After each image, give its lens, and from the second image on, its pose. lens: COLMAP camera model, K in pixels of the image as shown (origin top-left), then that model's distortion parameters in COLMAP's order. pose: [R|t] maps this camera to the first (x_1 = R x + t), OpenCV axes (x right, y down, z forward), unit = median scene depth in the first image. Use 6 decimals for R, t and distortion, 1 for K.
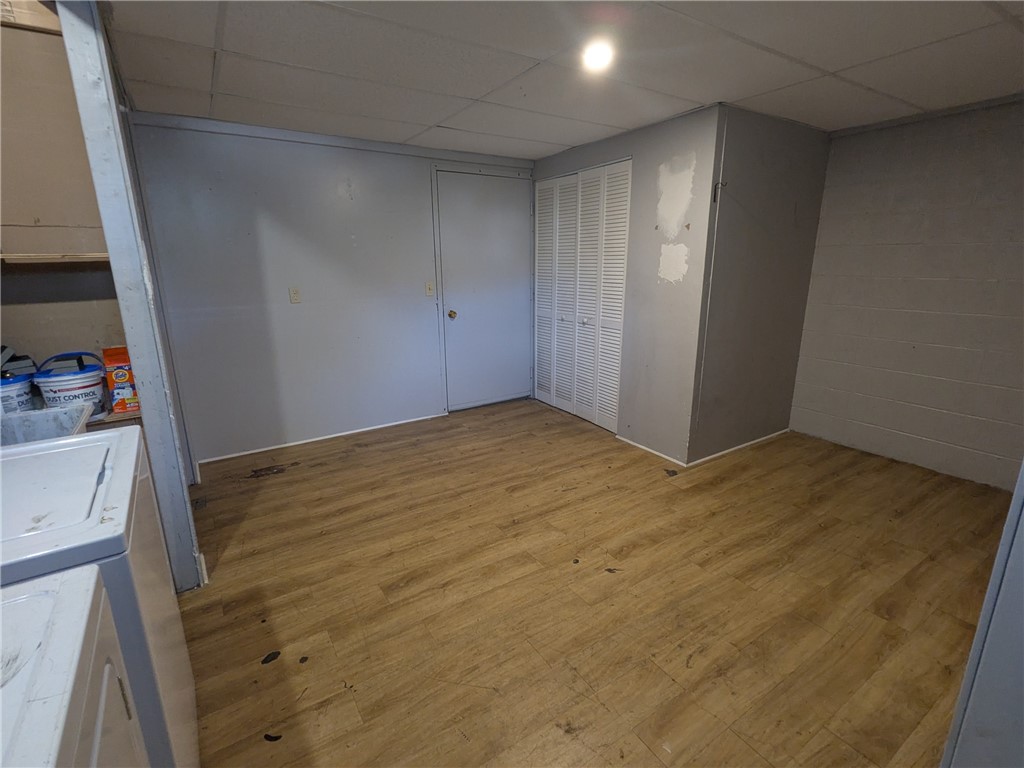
lens RADIAL K [[483.9, 0, 511.5], [0, 483.9, 382.6], [0, 0, 1]] dist [0.002650, 0.000812]
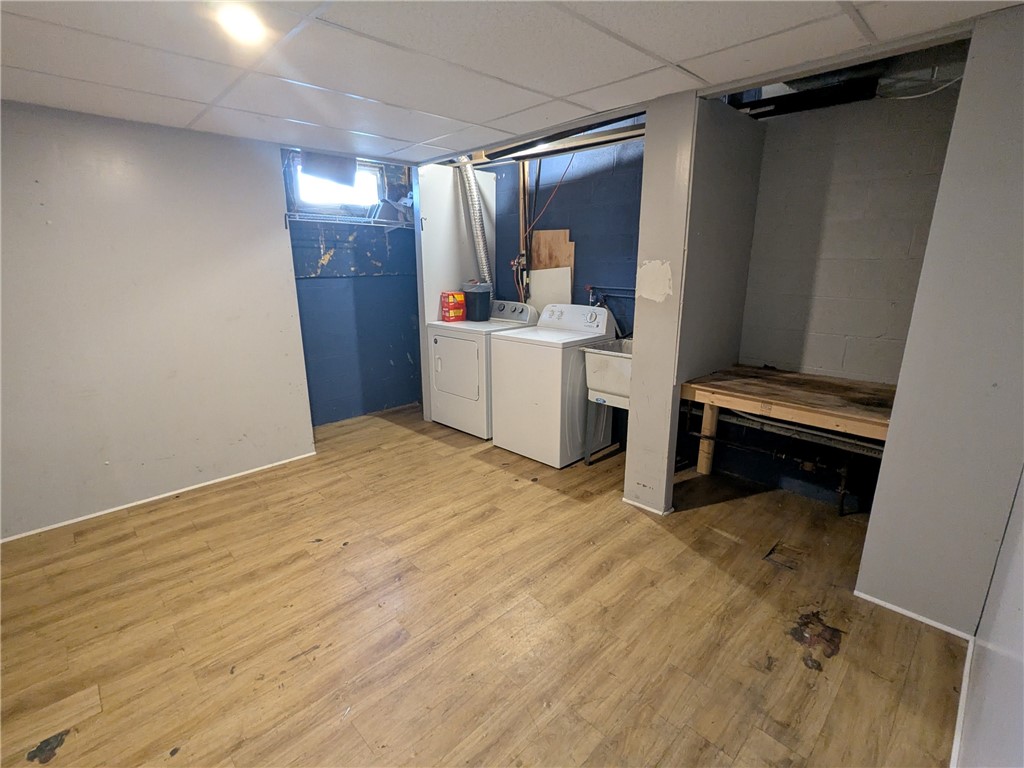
lens RADIAL K [[483.9, 0, 510.7], [0, 483.9, 386.1], [0, 0, 1]] dist [0.002650, 0.000812]
pose [[-0.981824, 0.058731, -0.180477, -0.056709], [-0.036767, 0.874045, 0.484451, -0.465123], [0.186197, 0.482281, -0.856000, 1.680743]]
